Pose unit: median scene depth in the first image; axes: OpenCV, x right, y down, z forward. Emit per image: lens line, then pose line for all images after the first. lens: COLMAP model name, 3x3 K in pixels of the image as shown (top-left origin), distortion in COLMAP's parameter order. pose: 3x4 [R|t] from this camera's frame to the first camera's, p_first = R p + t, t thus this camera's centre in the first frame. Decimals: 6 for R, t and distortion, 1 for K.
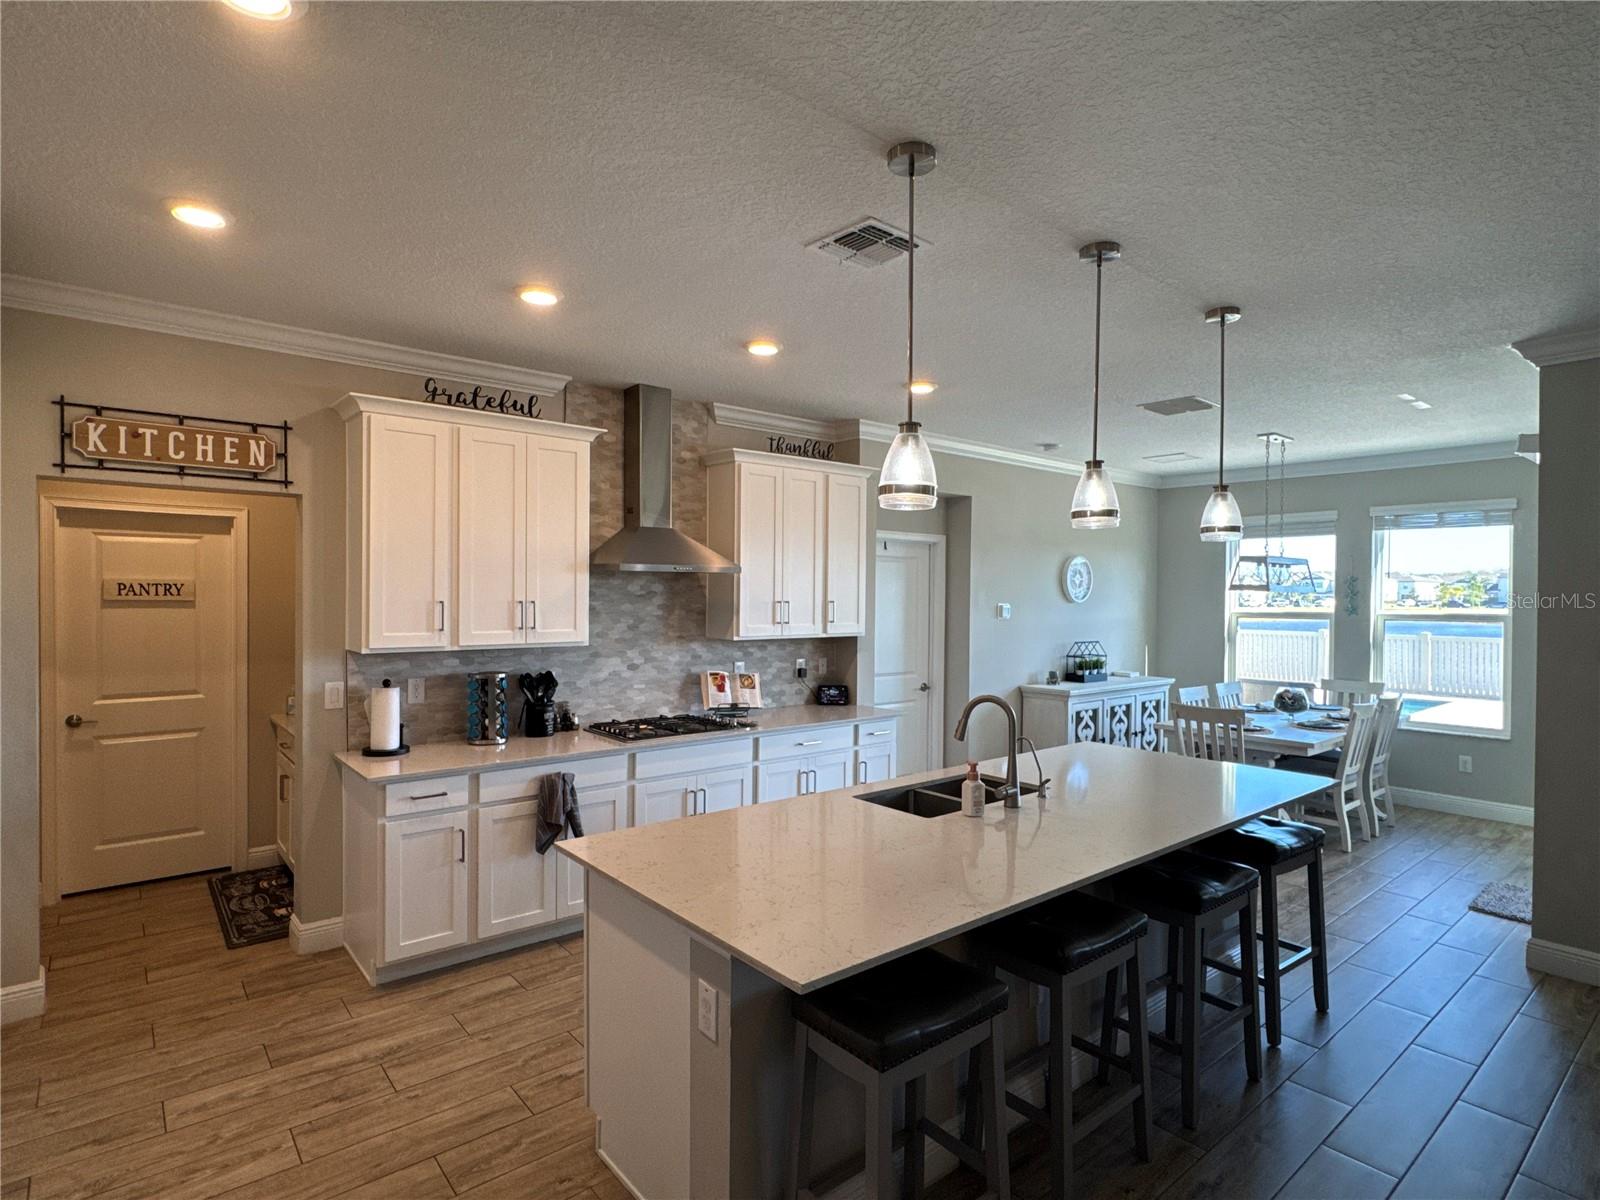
lens RADIAL K [[832.5, 0, 796.3], [0, 832.5, 602.5], [0, 0, 1]] dist [0.002453, 0.000347]
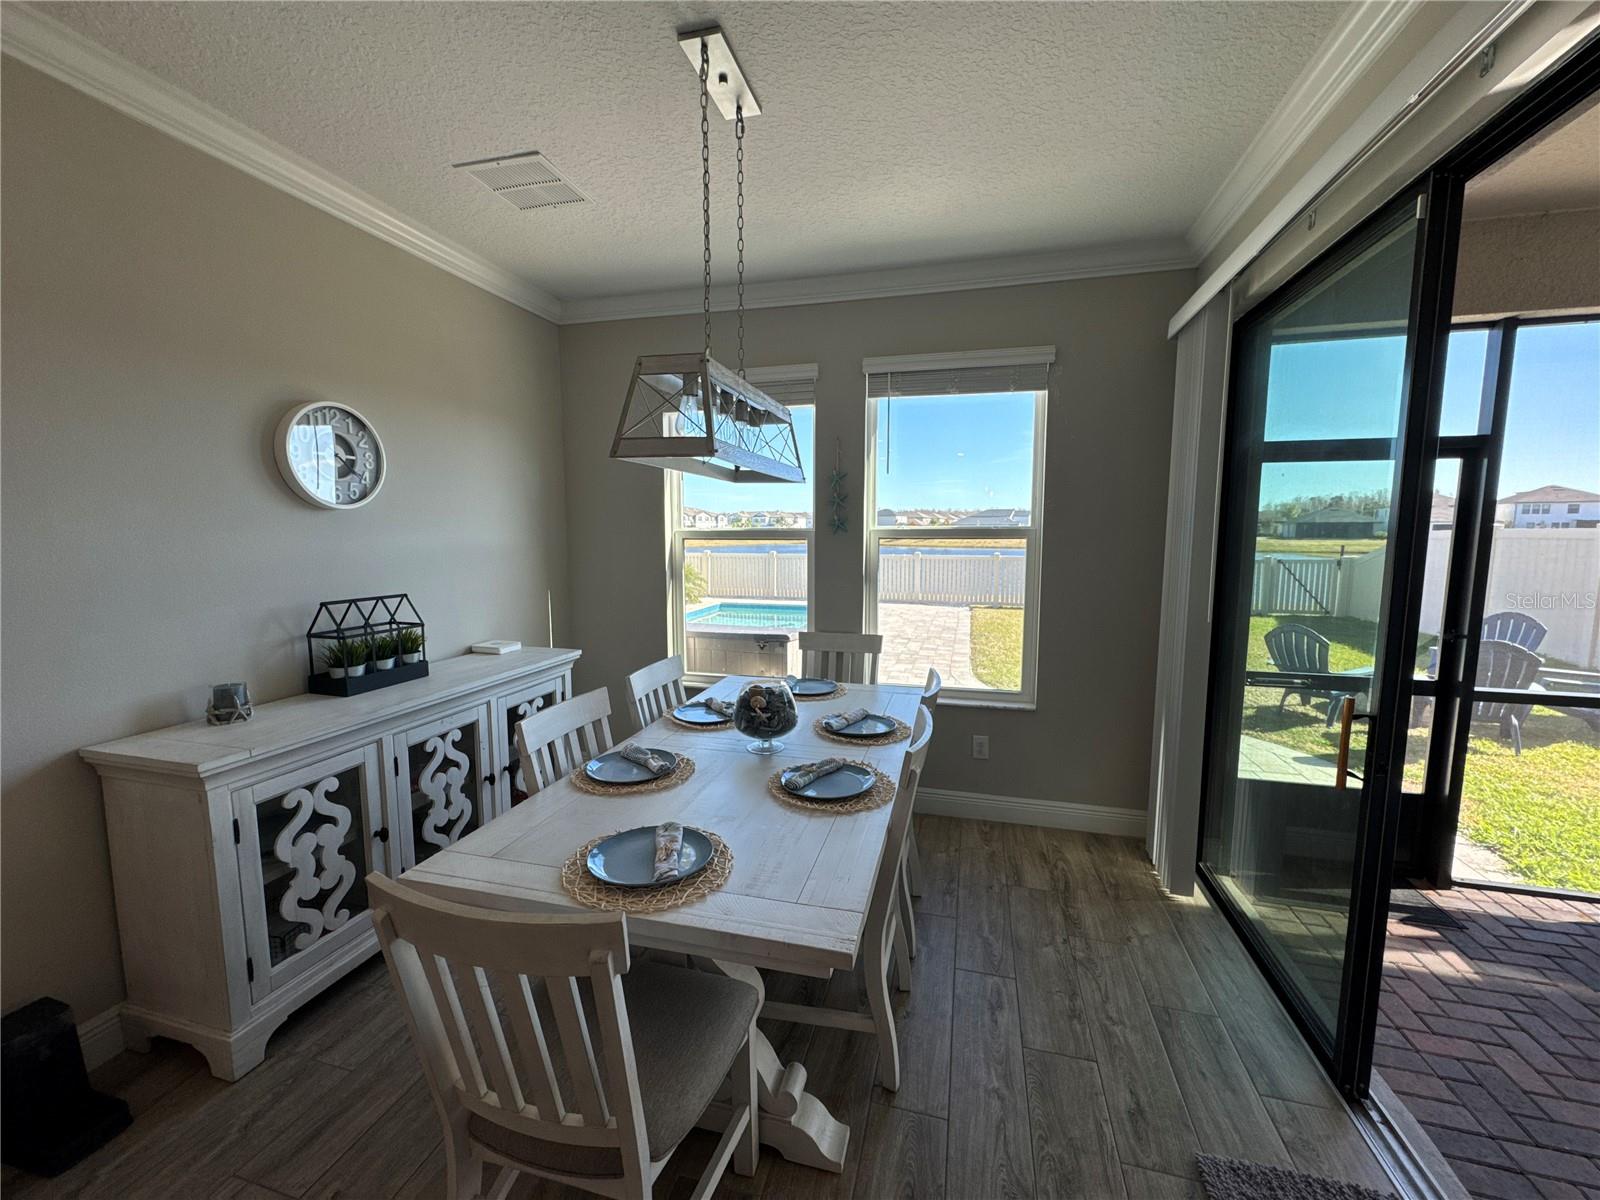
lens RADIAL K [[632.1, 0, 801.9], [0, 632.1, 599.9], [0, 0, 1]] dist [0.000434, 0.000023]
pose [[0.815439, -0.069228, 0.574688, 0.356313], [0.009339, 0.994267, 0.106521, 0.014956], [-0.578767, -0.081495, 0.811411, 0.611505]]
